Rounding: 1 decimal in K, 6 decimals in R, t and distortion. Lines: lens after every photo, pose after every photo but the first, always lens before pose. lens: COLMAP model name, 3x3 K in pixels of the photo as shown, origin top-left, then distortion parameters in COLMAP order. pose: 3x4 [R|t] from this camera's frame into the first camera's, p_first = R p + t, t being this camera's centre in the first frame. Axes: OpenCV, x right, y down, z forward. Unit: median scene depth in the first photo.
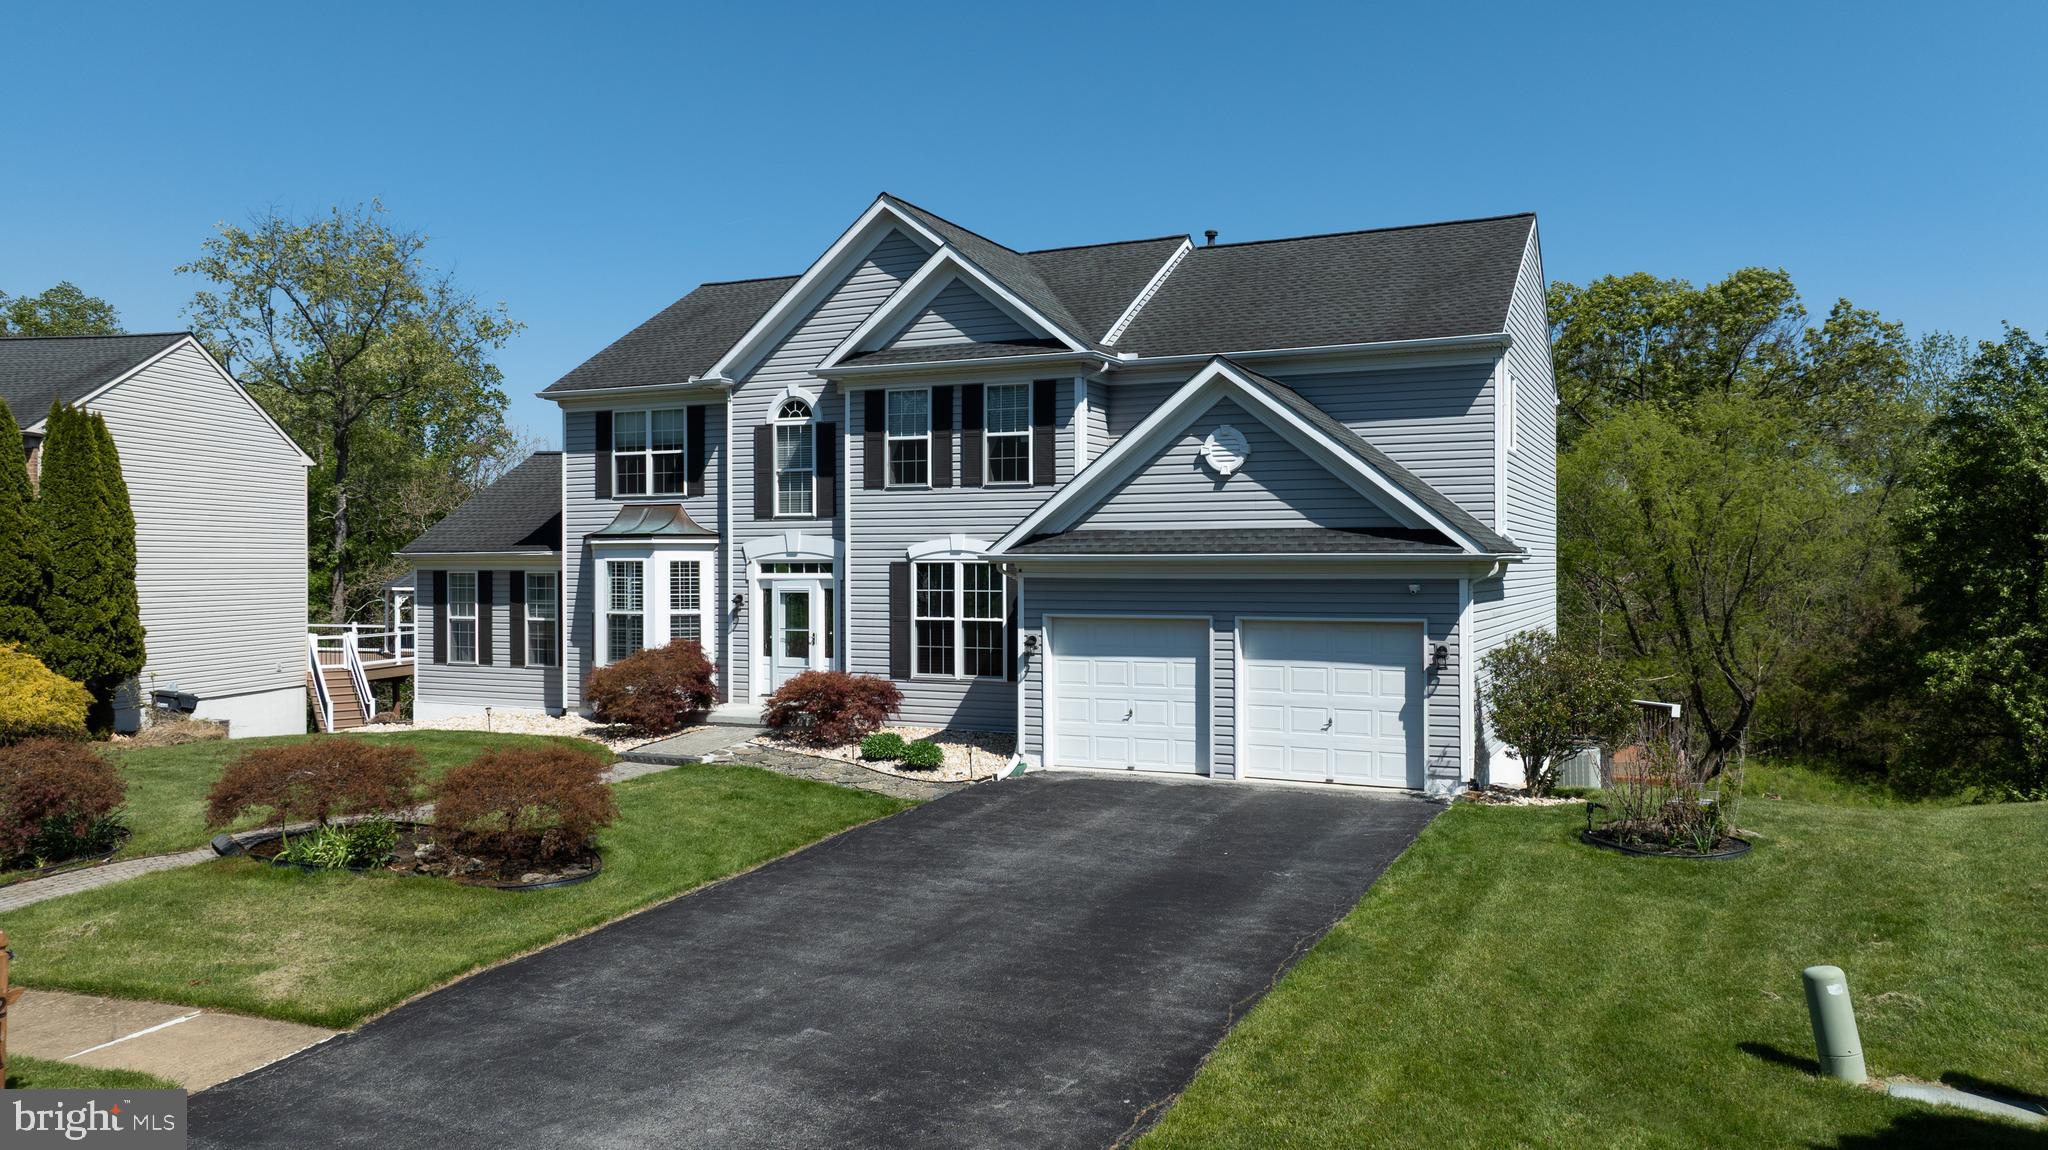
lens RADIAL K [[1438.2, 0, 1030.3], [0, 1438.2, 570.7], [0, 0, 1]] dist [-0.032484, 0.023756]
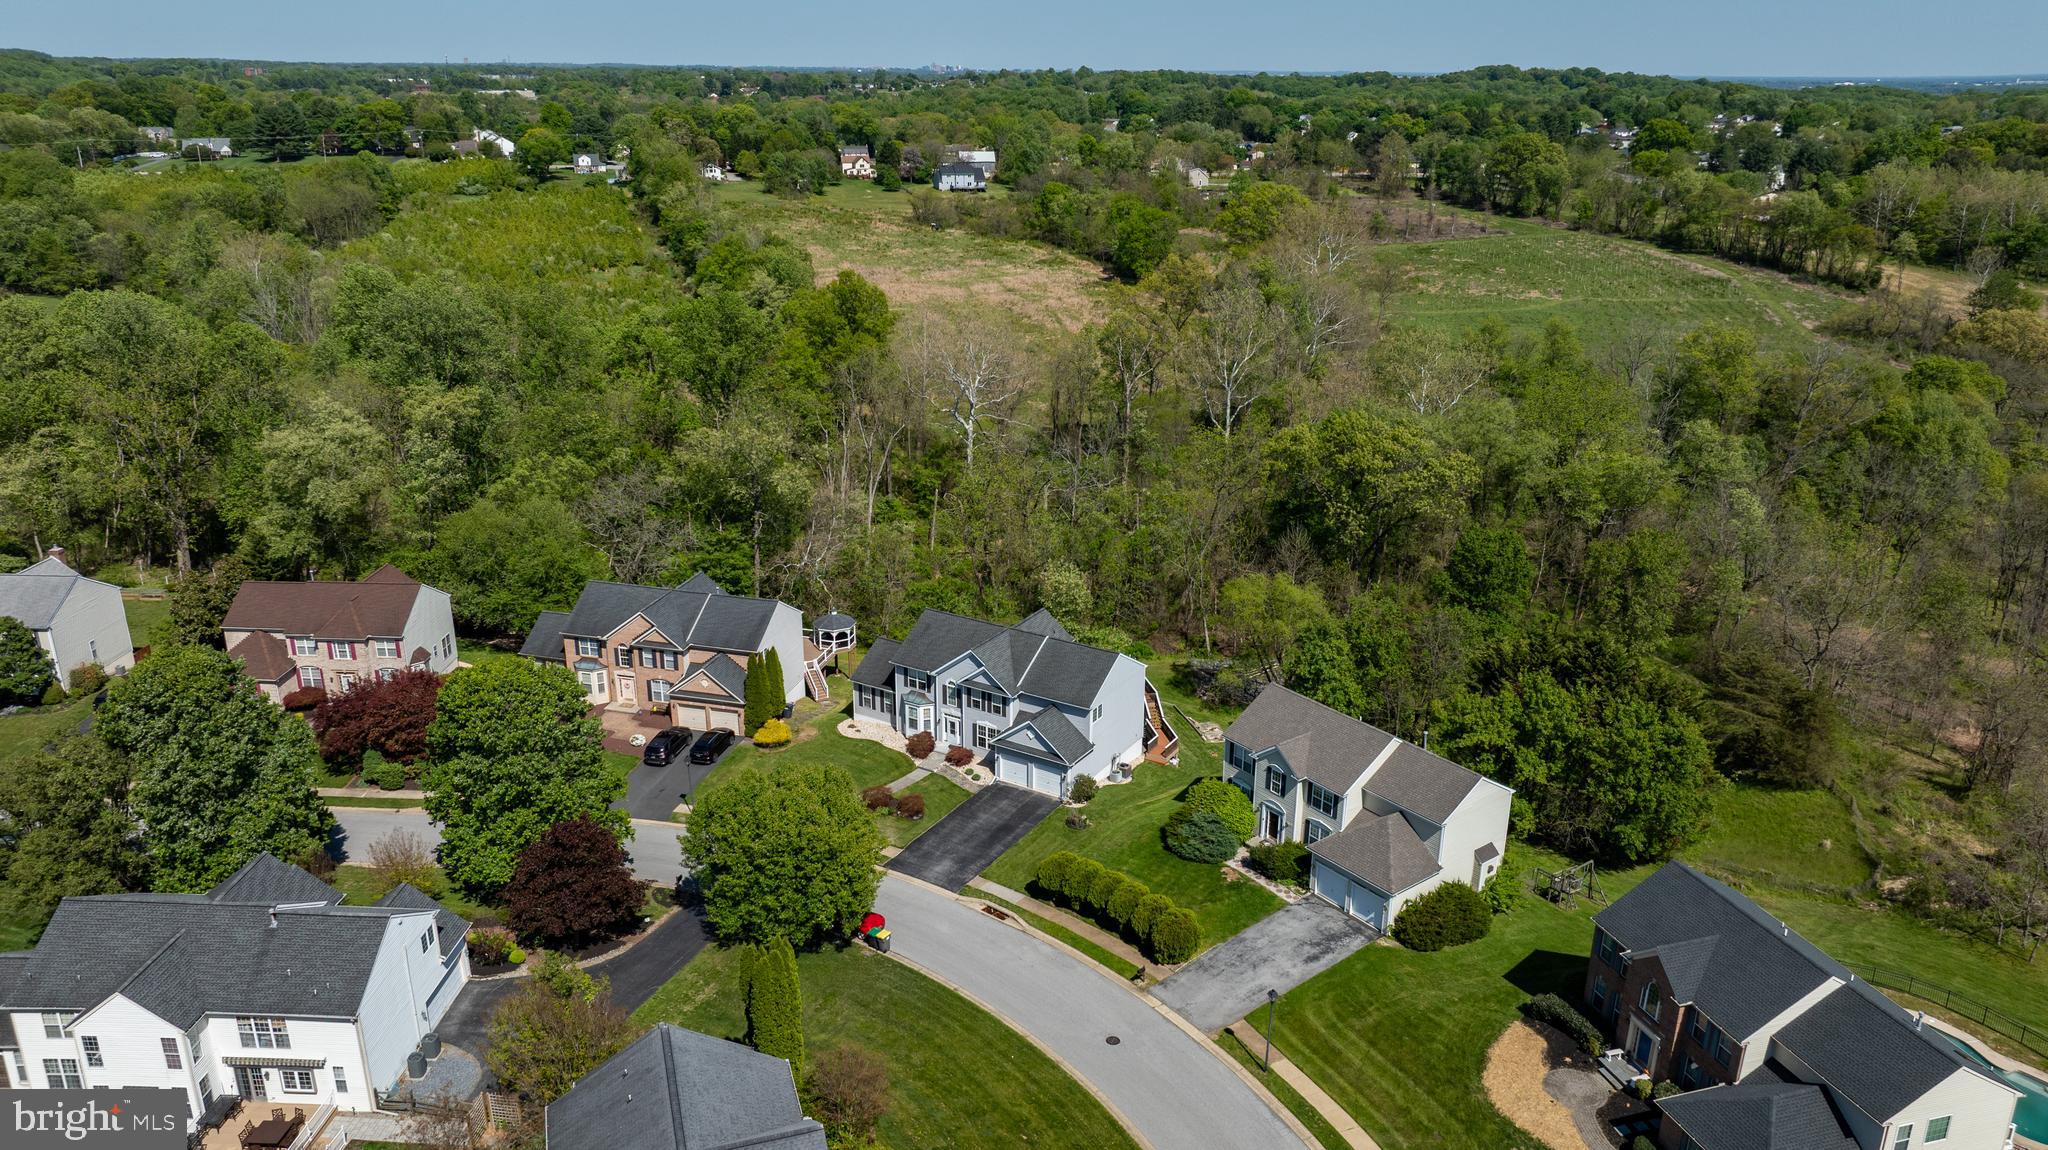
lens RADIAL K [[1438.2, 0, 1020.7], [0, 1438.2, 570.0], [0, 0, 1]] dist [-0.032484, 0.023756]
pose [[0.993056, 0.042914, -0.109533, 0.532065], [-0.004753, 0.944966, 0.327135, -1.954306], [0.117544, -0.324342, 0.938608, -3.104295]]
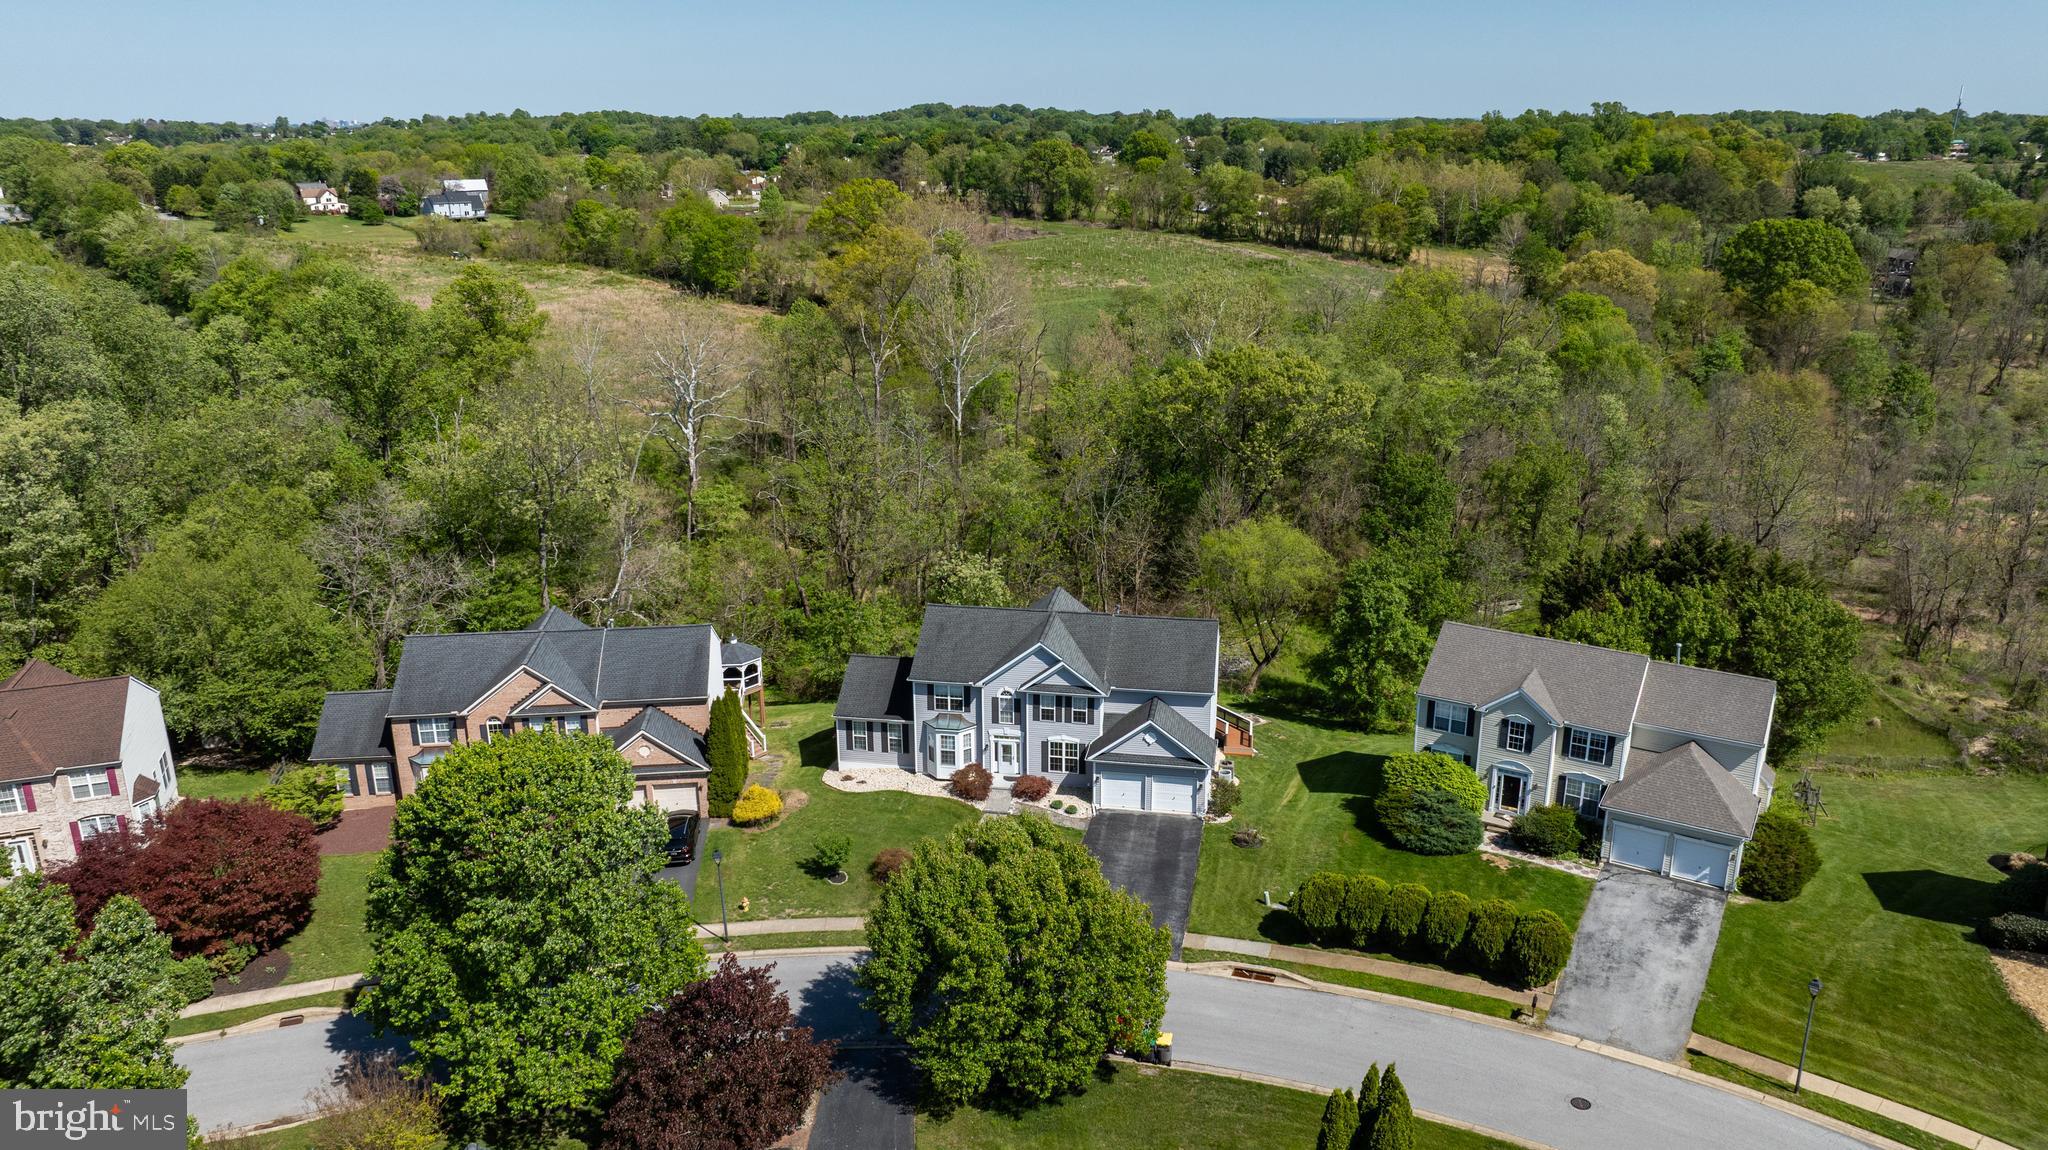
lens RADIAL K [[1438.2, 0, 1019.1], [0, 1438.2, 568.6], [0, 0, 1]] dist [-0.032484, 0.023756]
pose [[0.965816, -0.082497, 0.245752, -0.958706], [0.006116, 0.954999, 0.296547, -1.416513], [-0.259157, -0.284907, 0.922857, -2.040580]]
